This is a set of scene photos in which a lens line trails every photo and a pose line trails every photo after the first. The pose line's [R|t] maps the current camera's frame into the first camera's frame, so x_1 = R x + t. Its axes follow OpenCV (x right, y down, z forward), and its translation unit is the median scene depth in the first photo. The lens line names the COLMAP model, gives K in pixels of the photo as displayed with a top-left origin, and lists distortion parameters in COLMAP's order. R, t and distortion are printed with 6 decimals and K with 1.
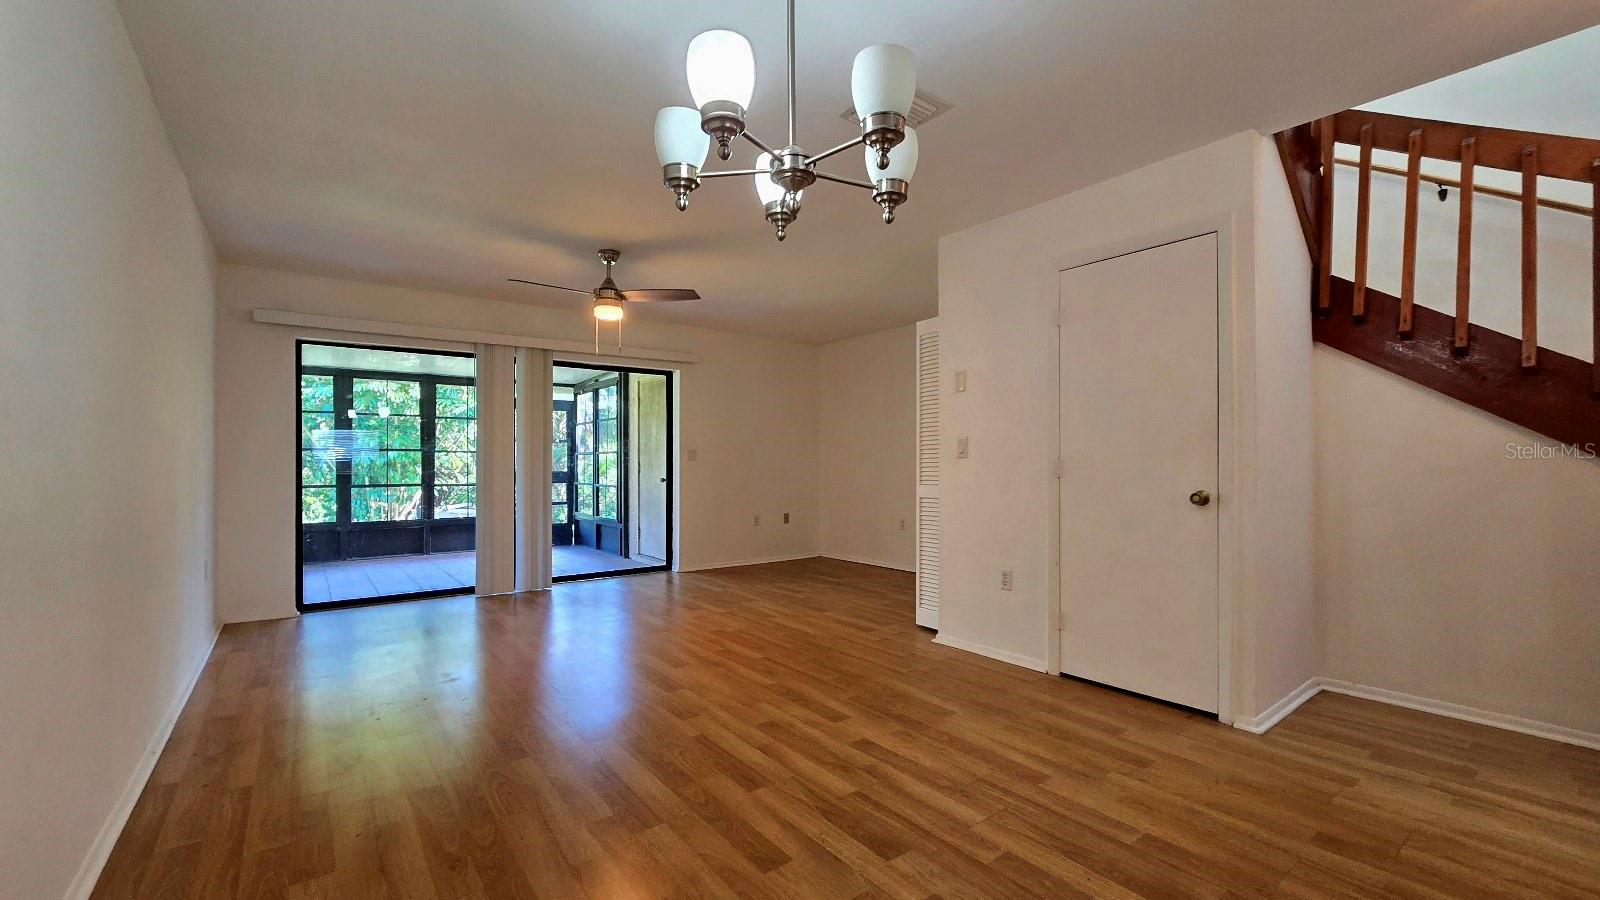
lens RADIAL K [[653.4, 0, 787.7], [0, 653.4, 458.6], [0, 0, 1]] dist [-0.002221, -0.000249]
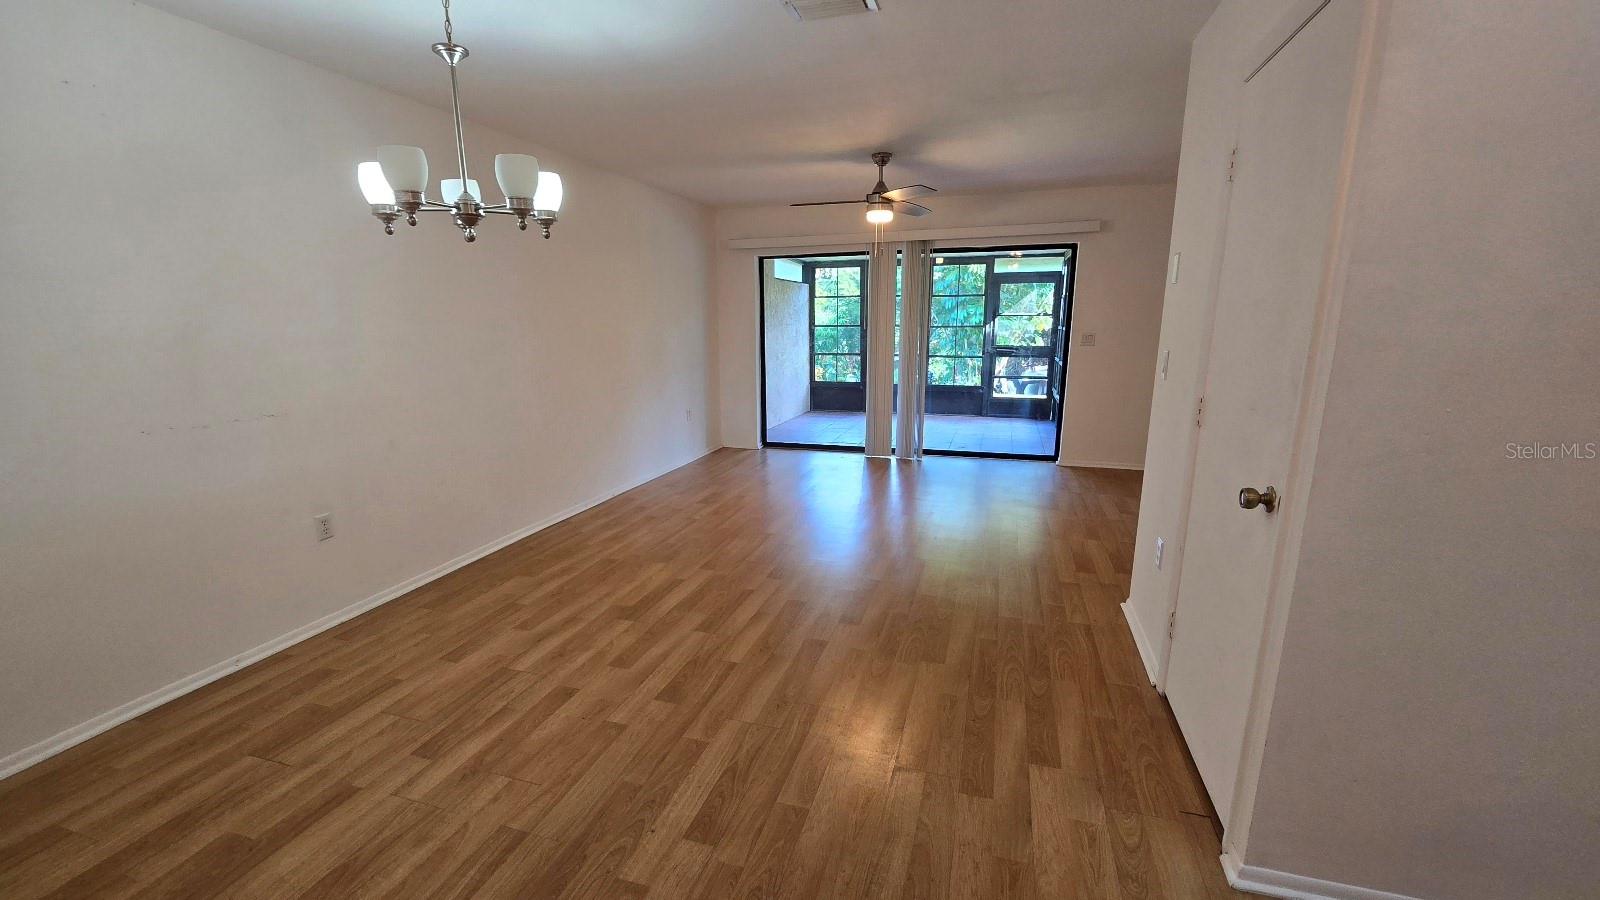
lens RADIAL K [[653.4, 0, 793.2], [0, 653.4, 462.1], [0, 0, 1]] dist [-0.002221, -0.000249]
pose [[0.581605, 0.173263, -0.794805, 0.641650], [0.010729, 0.975335, 0.220468, -0.078201], [0.813401, -0.136753, 0.565401, 0.261405]]
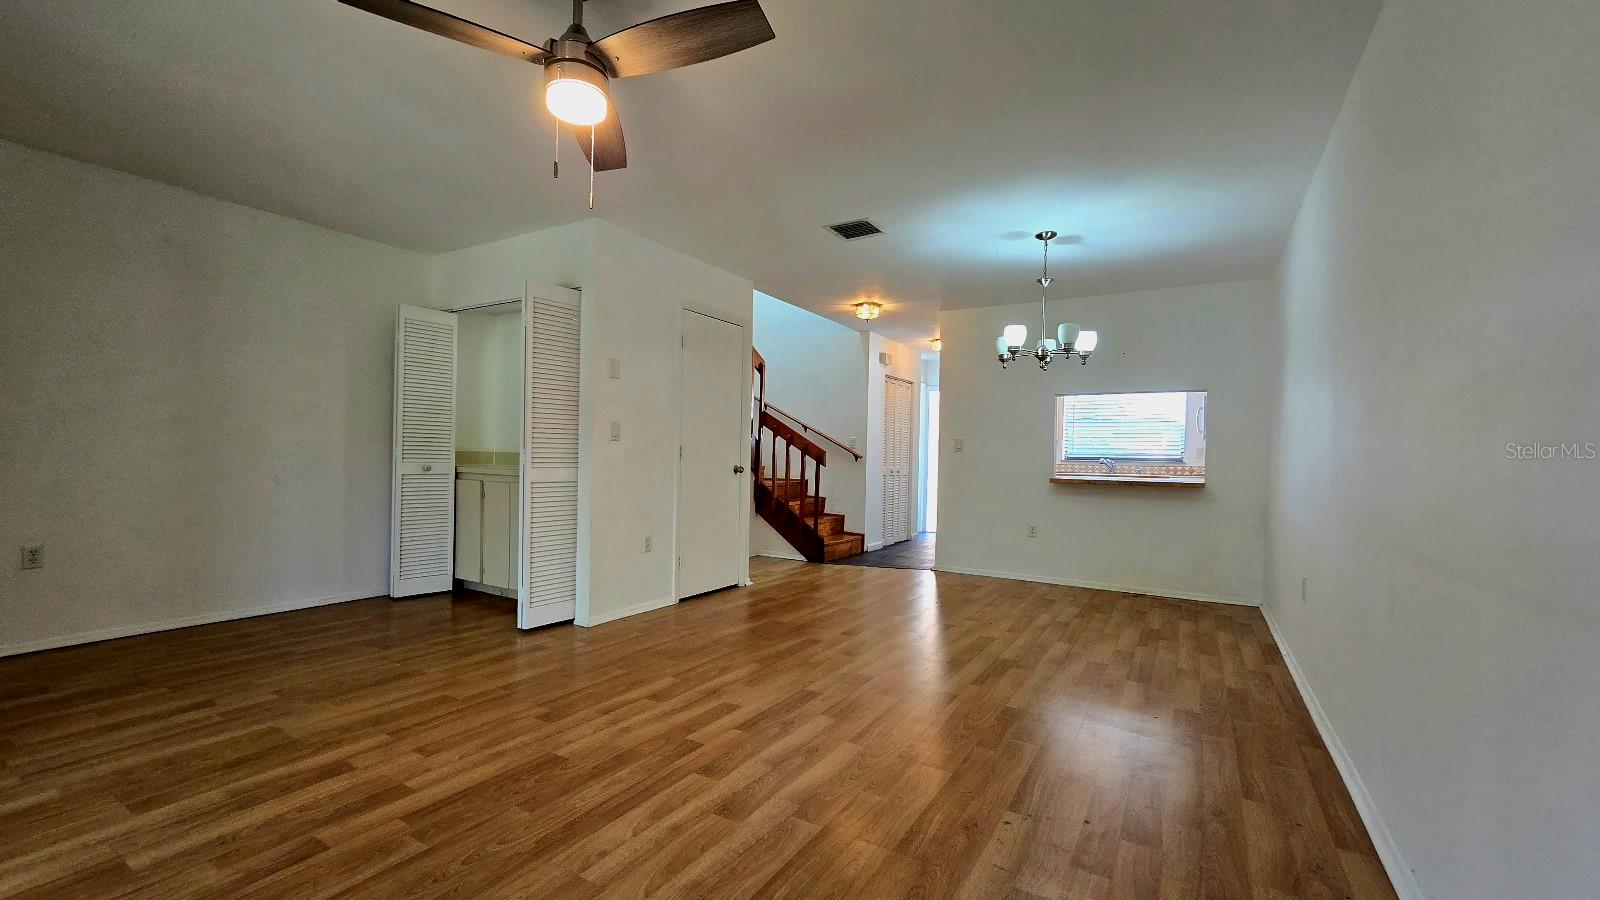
lens RADIAL K [[653.4, 0, 797.4], [0, 653.4, 465.9], [0, 0, 1]] dist [-0.002221, -0.000249]
pose [[-0.375500, -0.018871, 0.926630, -0.862716], [-0.026343, 0.999606, 0.009682, 0.022803], [-0.926448, -0.020775, -0.375849, 1.170131]]
